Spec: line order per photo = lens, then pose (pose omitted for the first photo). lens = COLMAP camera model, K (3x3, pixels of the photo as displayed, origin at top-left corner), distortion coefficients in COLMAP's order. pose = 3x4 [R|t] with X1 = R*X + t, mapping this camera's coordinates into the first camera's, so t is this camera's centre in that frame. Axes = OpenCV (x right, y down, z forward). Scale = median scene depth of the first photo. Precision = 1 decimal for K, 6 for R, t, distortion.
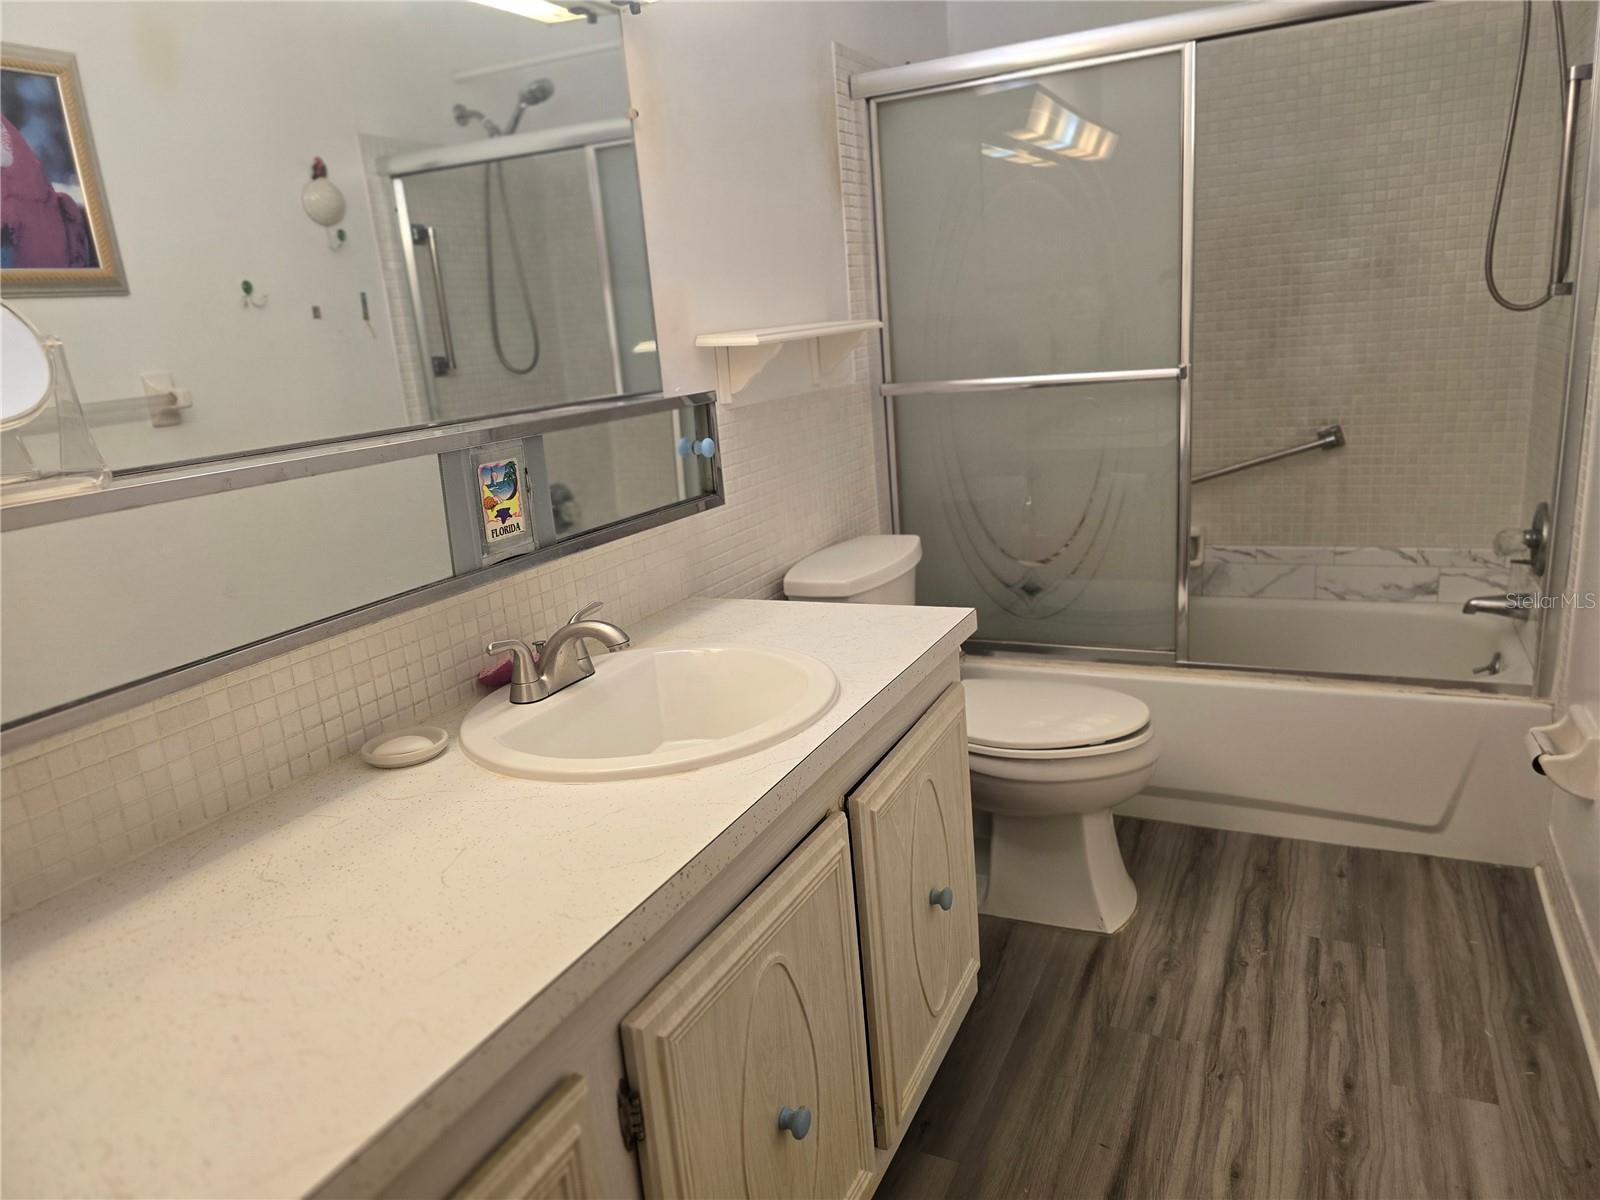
lens RADIAL K [[1078.2, 0, 828.1], [0, 1078.2, 595.7], [0, 0, 1]] dist [0.046842, -0.048243]
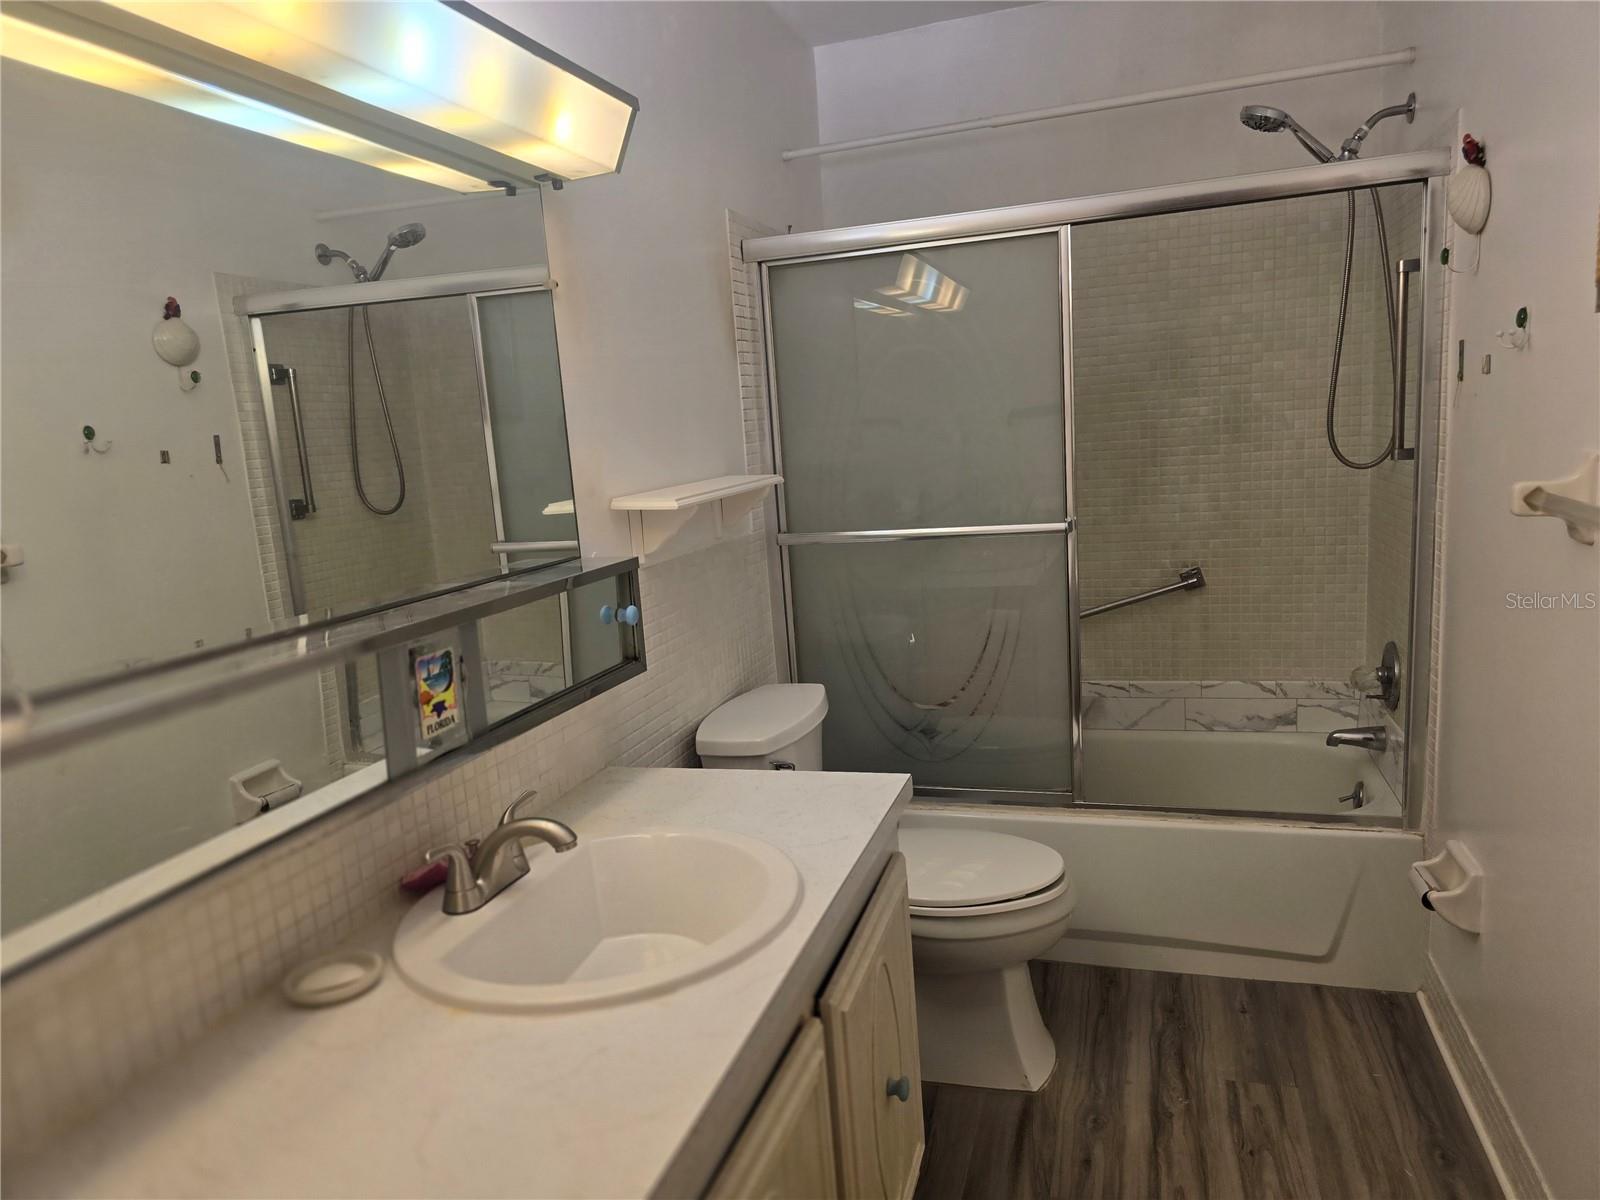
lens RADIAL K [[1070.1, 0, 817.6], [0, 1070.1, 608.9], [0, 0, 1]] dist [0.061214, -0.057561]
pose [[0.989433, -0.015764, 0.144133, -0.071792], [0.028545, 0.995796, -0.087043, -0.046182], [-0.142155, 0.090238, 0.985723, 0.017744]]
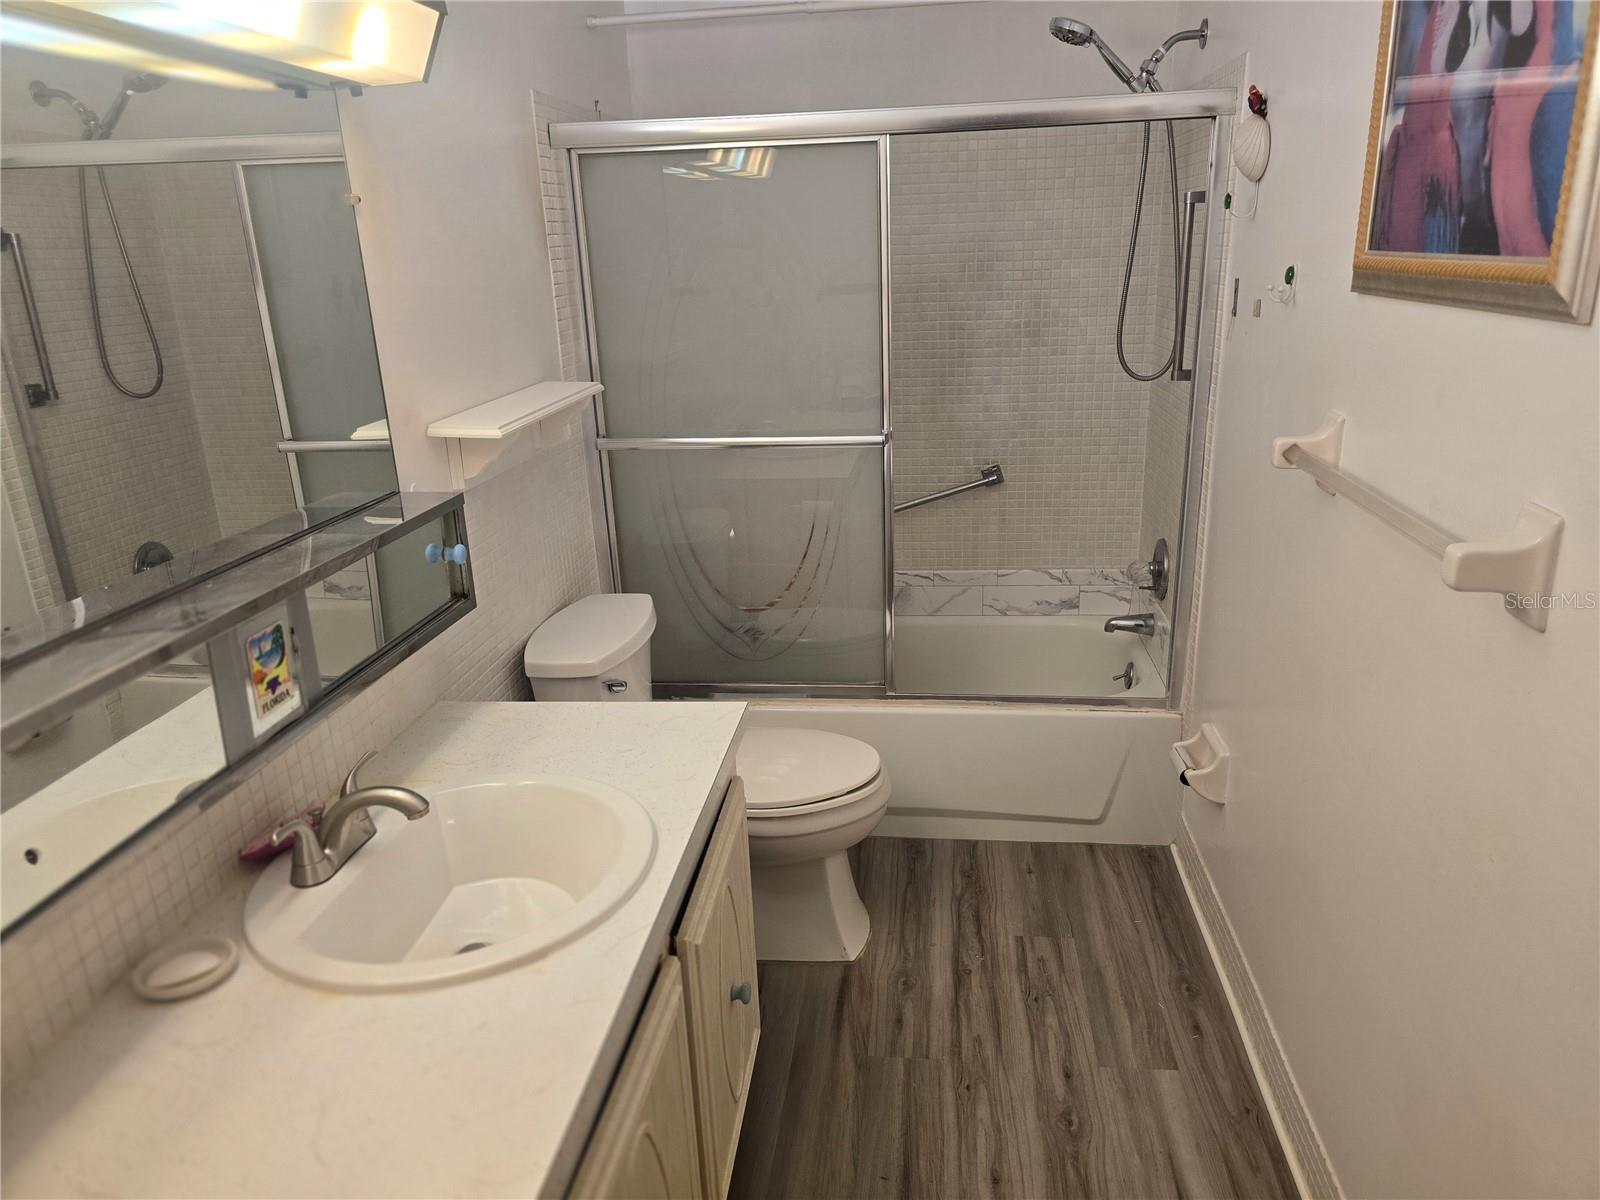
lens RADIAL K [[1072.9, 0, 823.2], [0, 1072.9, 592.3], [0, 0, 1]] dist [0.062670, -0.059698]
pose [[0.943389, -0.057768, 0.326620, -0.103840], [0.043417, 0.997751, 0.051063, -0.118121], [-0.328836, -0.033991, 0.943775, -0.006769]]
